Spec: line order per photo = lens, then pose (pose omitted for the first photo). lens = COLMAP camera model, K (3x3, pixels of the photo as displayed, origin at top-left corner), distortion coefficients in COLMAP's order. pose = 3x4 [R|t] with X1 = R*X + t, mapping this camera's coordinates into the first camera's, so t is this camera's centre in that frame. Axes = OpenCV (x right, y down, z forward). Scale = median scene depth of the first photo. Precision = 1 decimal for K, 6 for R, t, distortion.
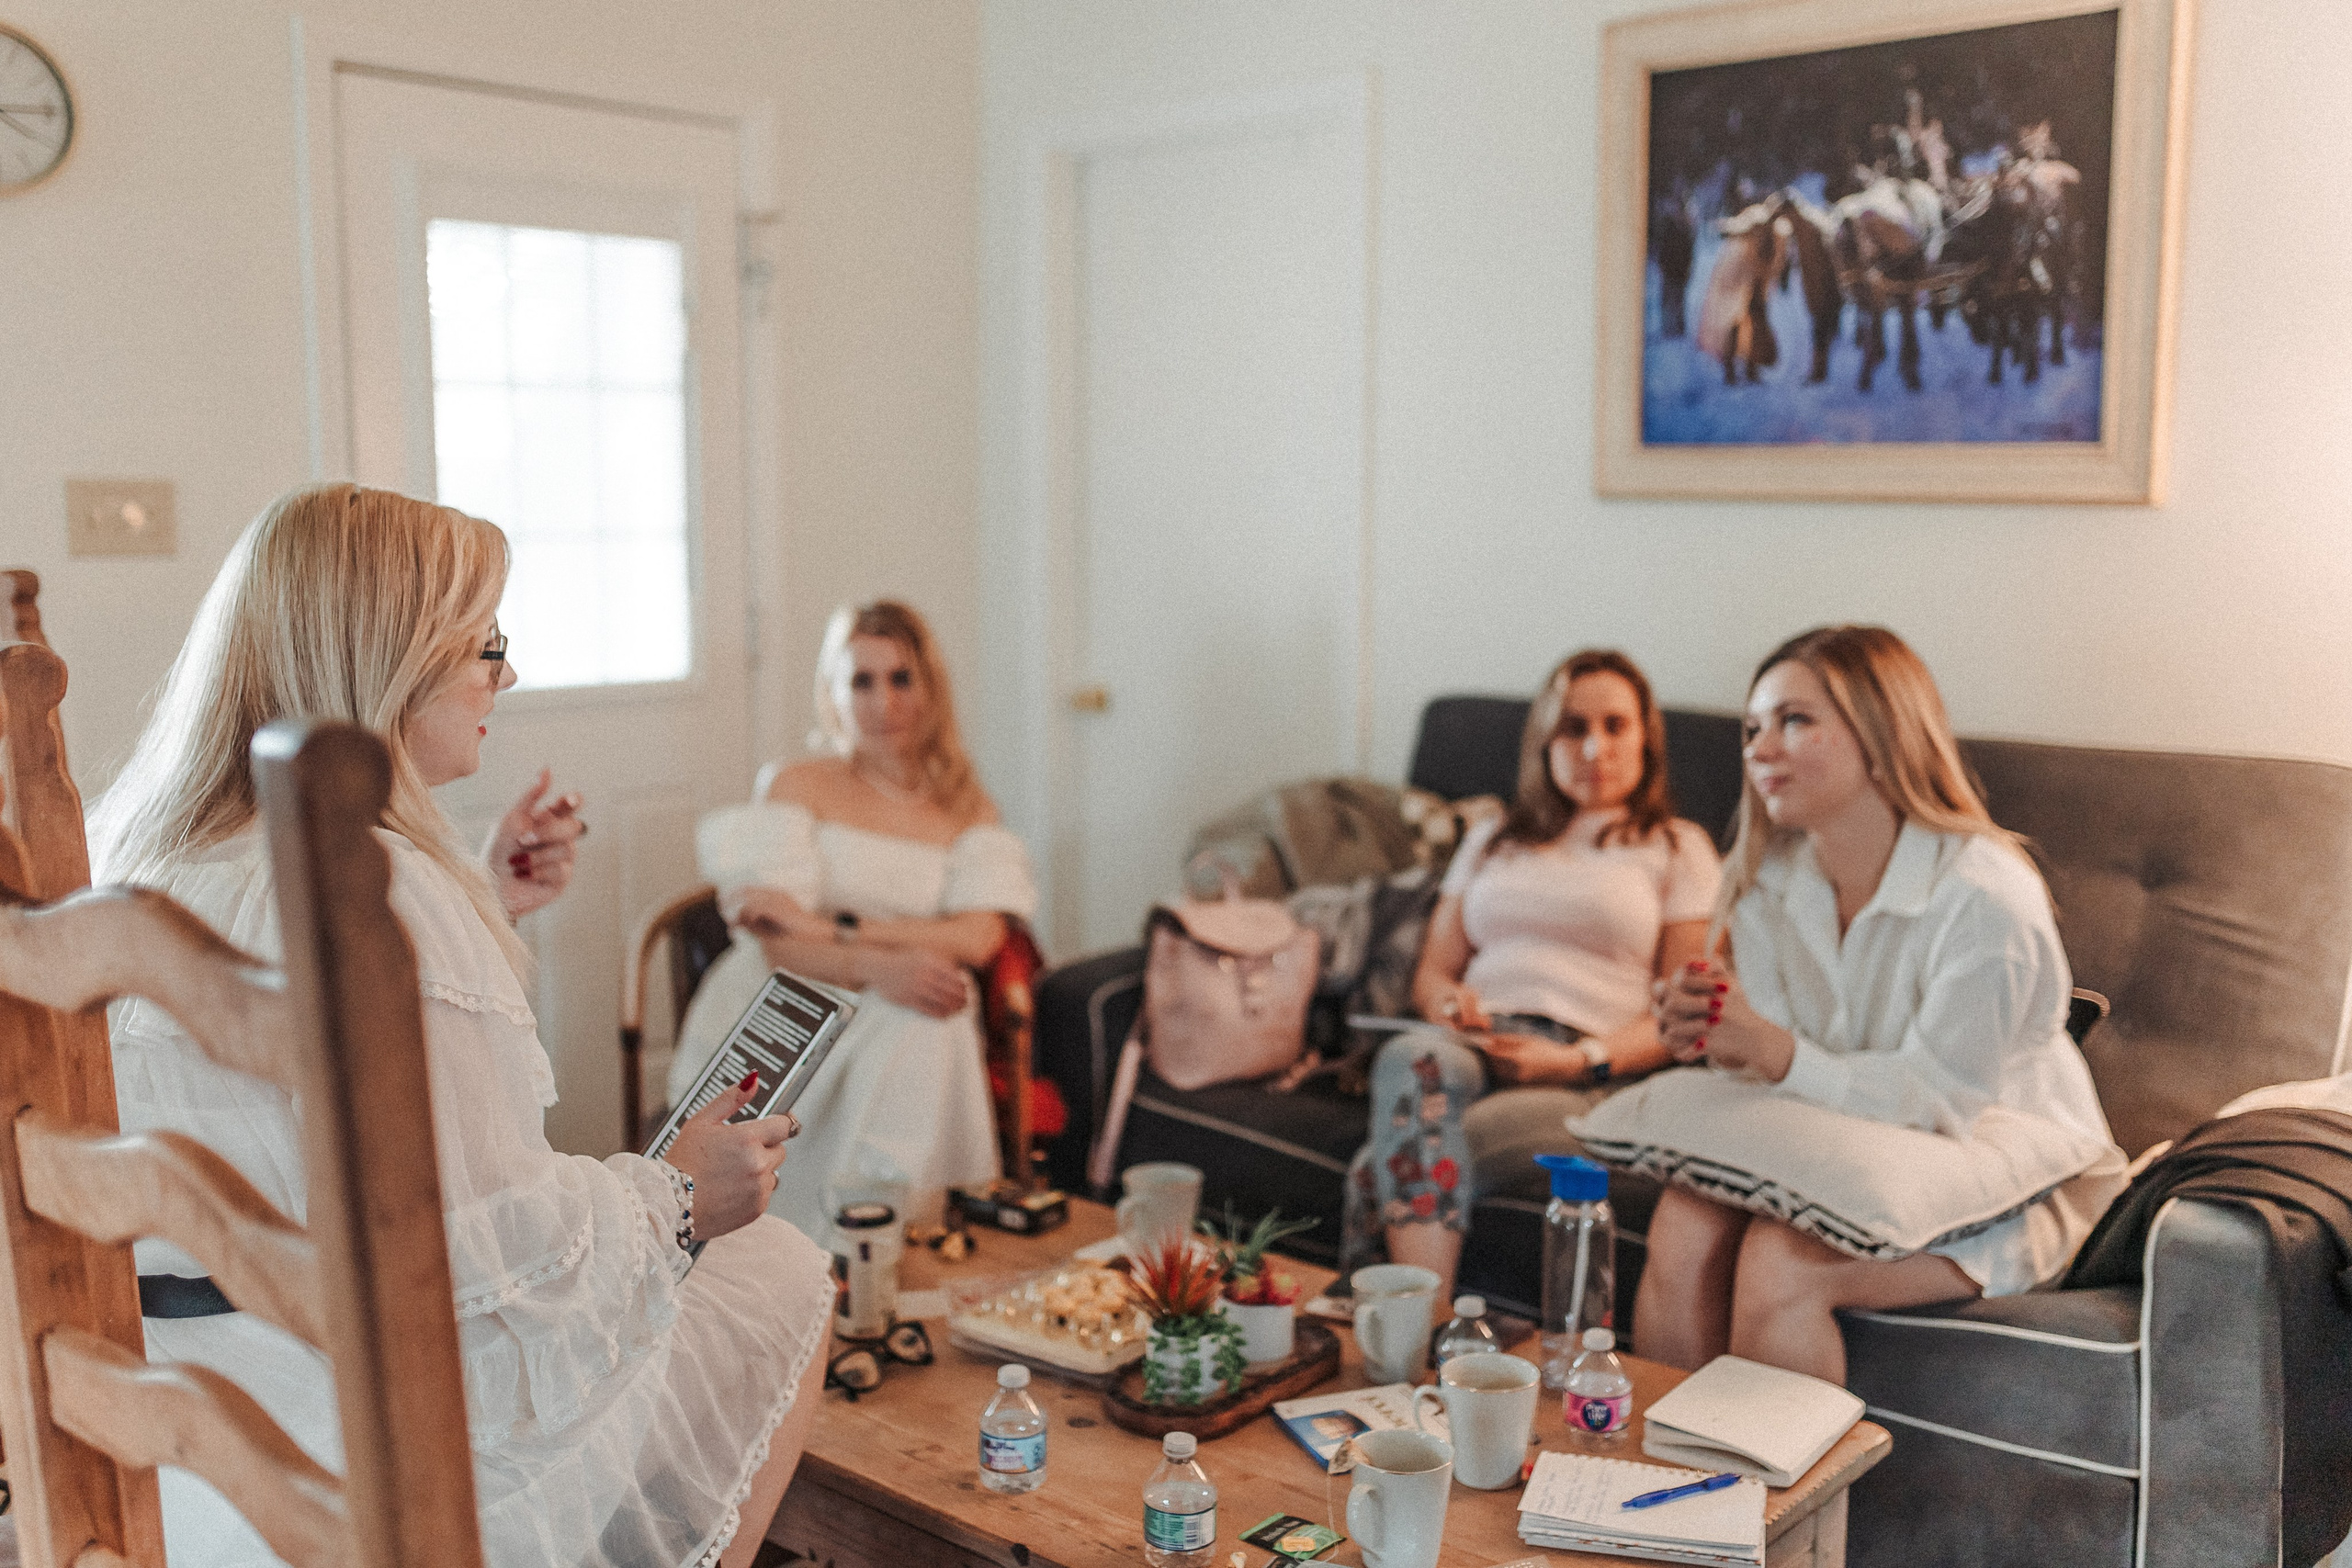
lens RADIAL K [[2261.9, 0, 1164.7], [0, 2261.9, 788.4], [0, 0, 1]] dist [0.006711, 0.000000]
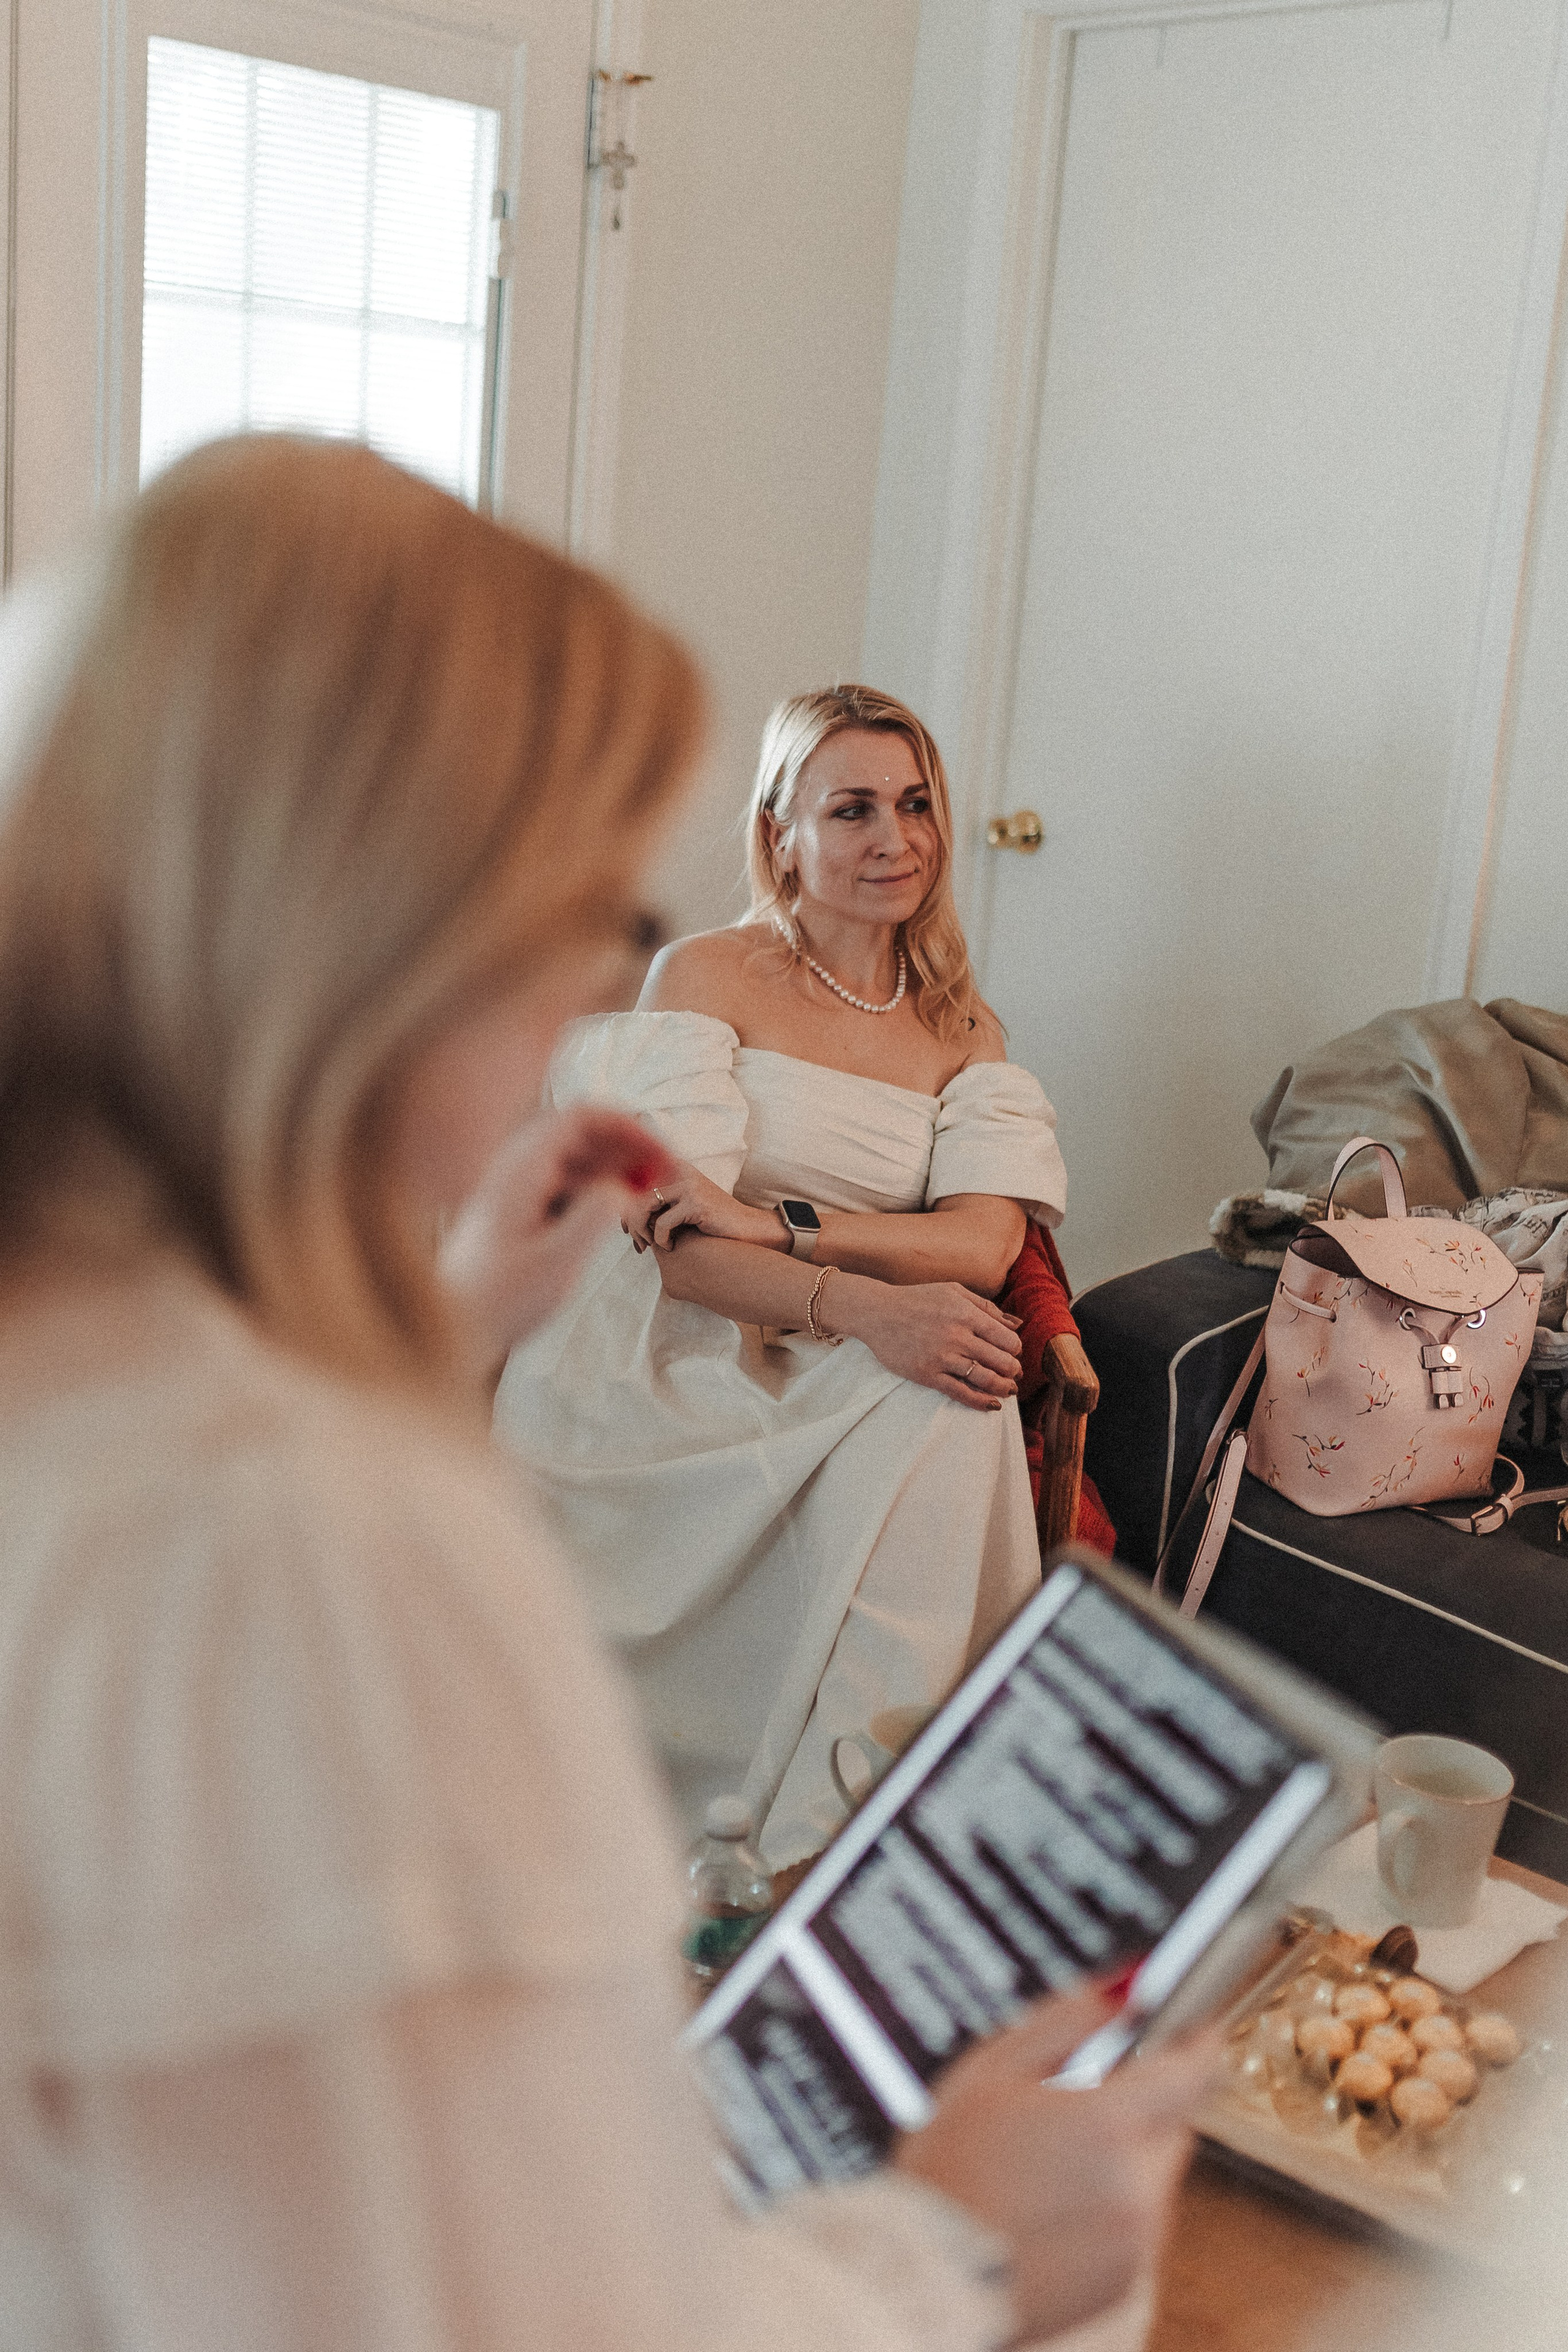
lens RADIAL K [[2462.1, 0, 742.1], [0, 2462.1, 1121.3], [0, 0, 1]] dist [-0.037608, 0.000000]
pose [[0.997757, 0.066435, -0.008158, -0.145084], [-0.065200, 0.992225, 0.106007, -0.034639], [0.015137, -0.105238, 0.994332, 0.322176]]
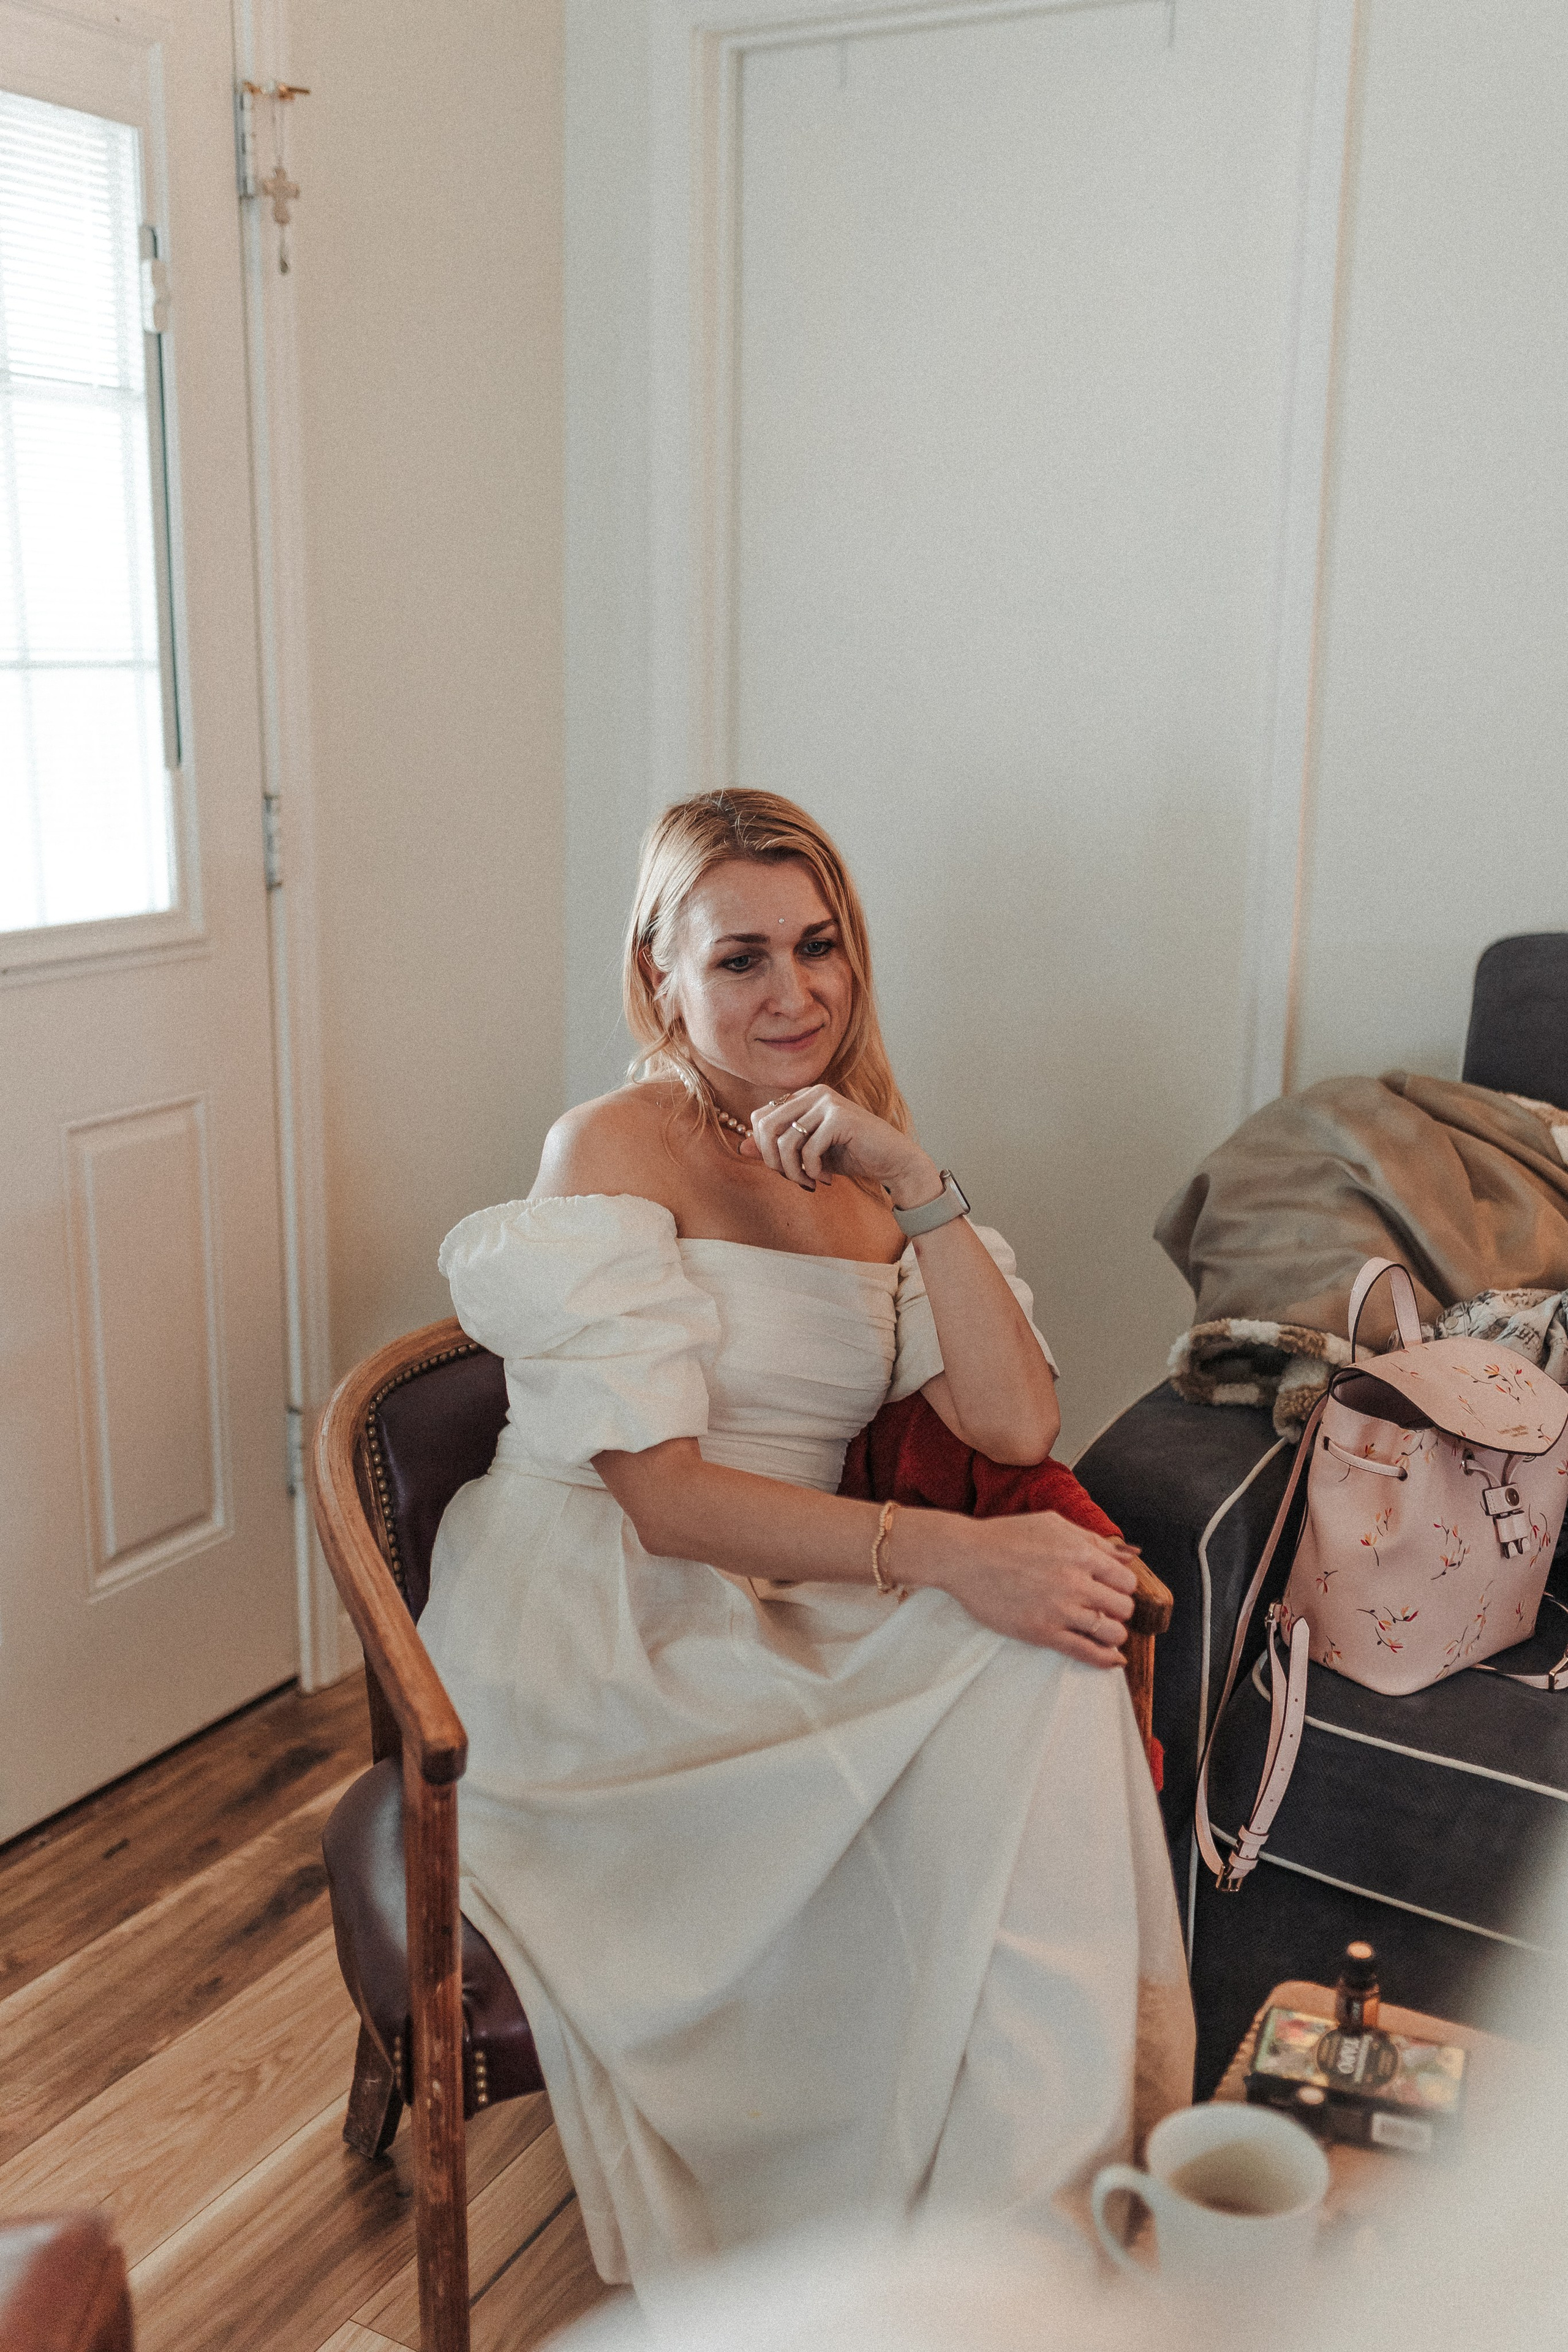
lens RADIAL K [[2262.1, 0, 740.4], [0, 2262.1, 1175.3], [0, 0, 1]] dist [0.006711, 0.000000]
pose [[0.973214, -0.042323, 0.225971, -0.251938], [0.018497, 0.994137, 0.106535, -0.051527], [-0.229155, -0.099502, 0.968291, 0.495018]]
